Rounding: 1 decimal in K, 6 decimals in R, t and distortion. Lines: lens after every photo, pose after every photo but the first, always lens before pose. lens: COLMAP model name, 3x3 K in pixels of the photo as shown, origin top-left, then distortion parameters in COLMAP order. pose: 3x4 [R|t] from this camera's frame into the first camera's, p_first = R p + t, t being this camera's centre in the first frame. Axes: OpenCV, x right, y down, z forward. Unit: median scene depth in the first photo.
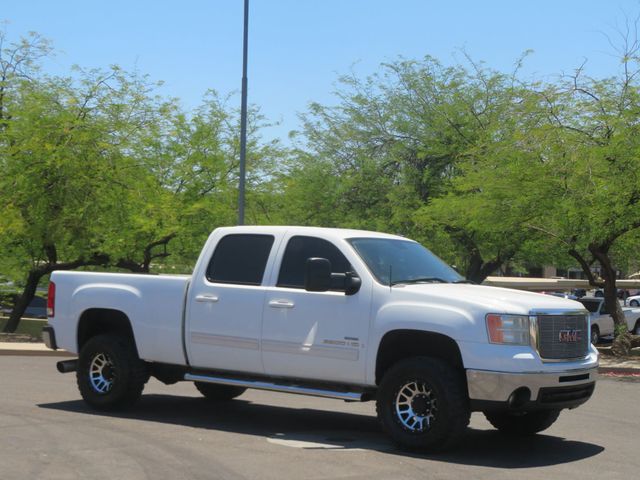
lens RADIAL K [[1092.7, 0, 320.0], [0, 1092.7, 240.0], [0, 0, 1]] dist [0.000985, 0.039005]
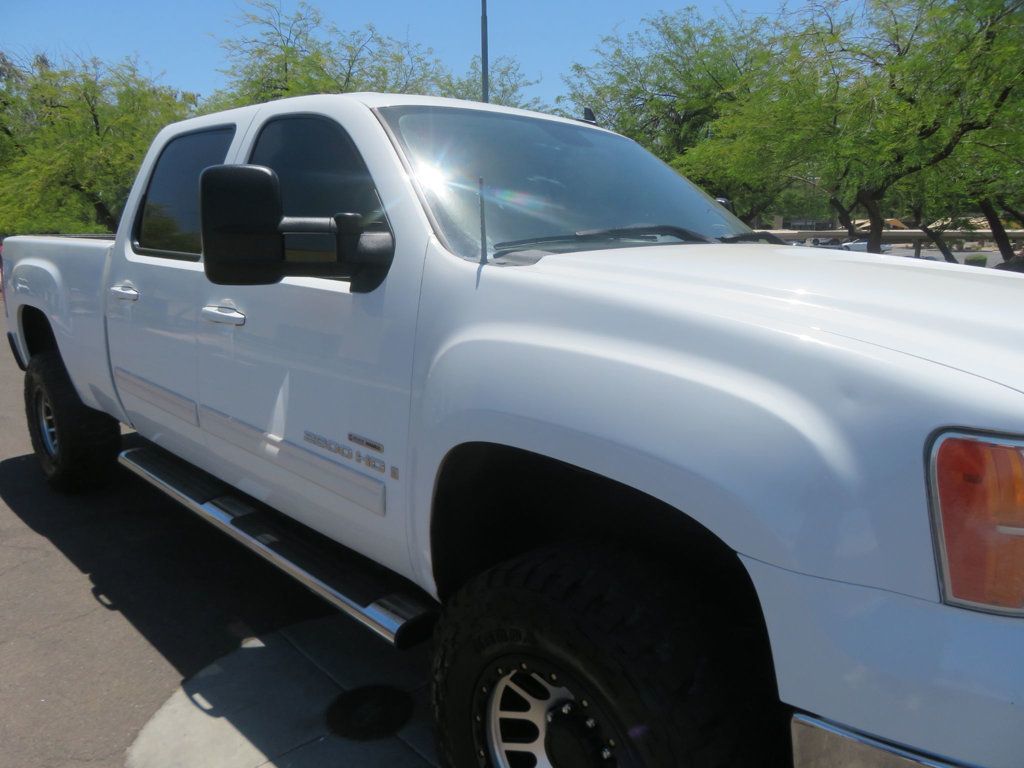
lens RADIAL K [[725.4, 0, 512.0], [0, 725.4, 384.0], [0, 0, 1]] dist [-0.046169, 0.028278]
pose [[0.990500, 0.004957, -0.137422, 0.083148], [0.027674, 0.971717, 0.234522, 0.026324], [0.134698, -0.236097, 0.962349, 0.718513]]
